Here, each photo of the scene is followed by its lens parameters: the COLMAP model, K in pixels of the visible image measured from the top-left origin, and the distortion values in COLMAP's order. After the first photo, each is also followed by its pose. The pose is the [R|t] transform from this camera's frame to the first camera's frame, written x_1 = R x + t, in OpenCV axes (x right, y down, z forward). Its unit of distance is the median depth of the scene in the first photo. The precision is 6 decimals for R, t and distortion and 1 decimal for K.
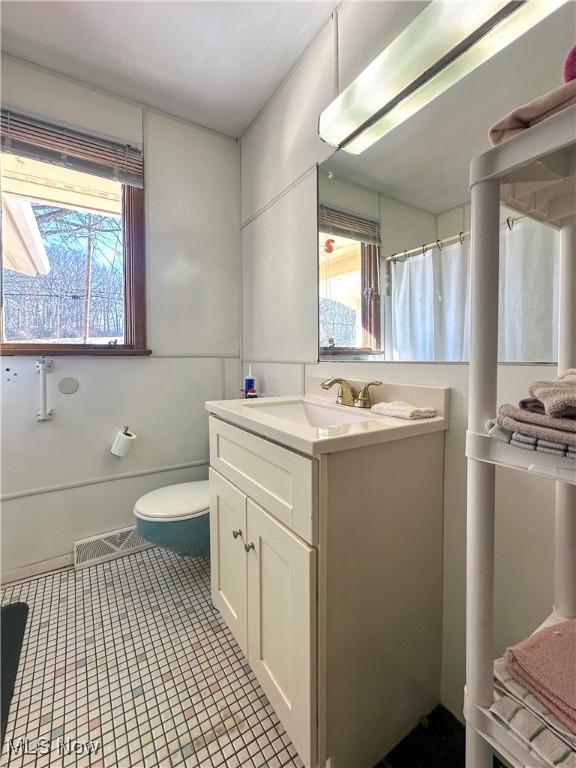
lens RADIAL K [[324.0, 0, 288.8], [0, 324.0, 375.5], [0, 0, 1]] dist [-0.002090, 0.000449]
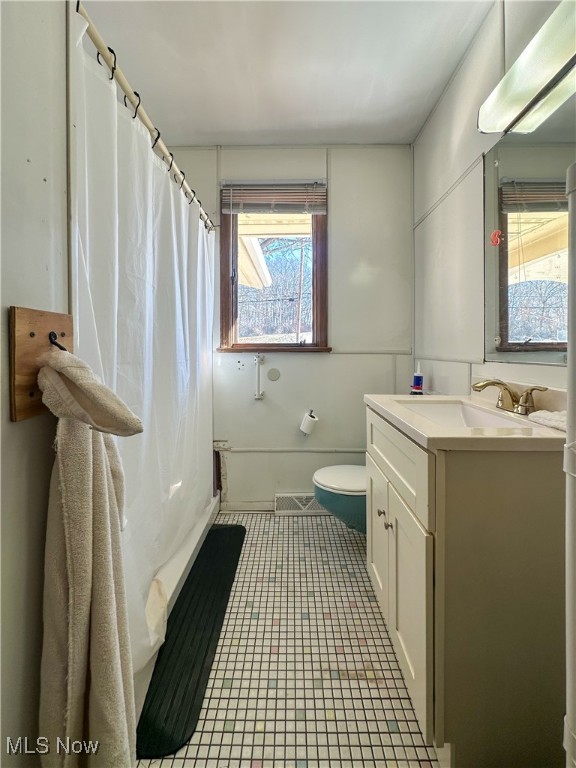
lens RADIAL K [[324.0, 0, 288.8], [0, 324.0, 375.5], [0, 0, 1]] dist [-0.002090, 0.000449]
pose [[0.832182, 0.045793, -0.552609, 0.127874], [-0.033651, 0.998918, 0.032103, -0.011861], [0.553481, -0.008120, 0.832822, -0.086805]]
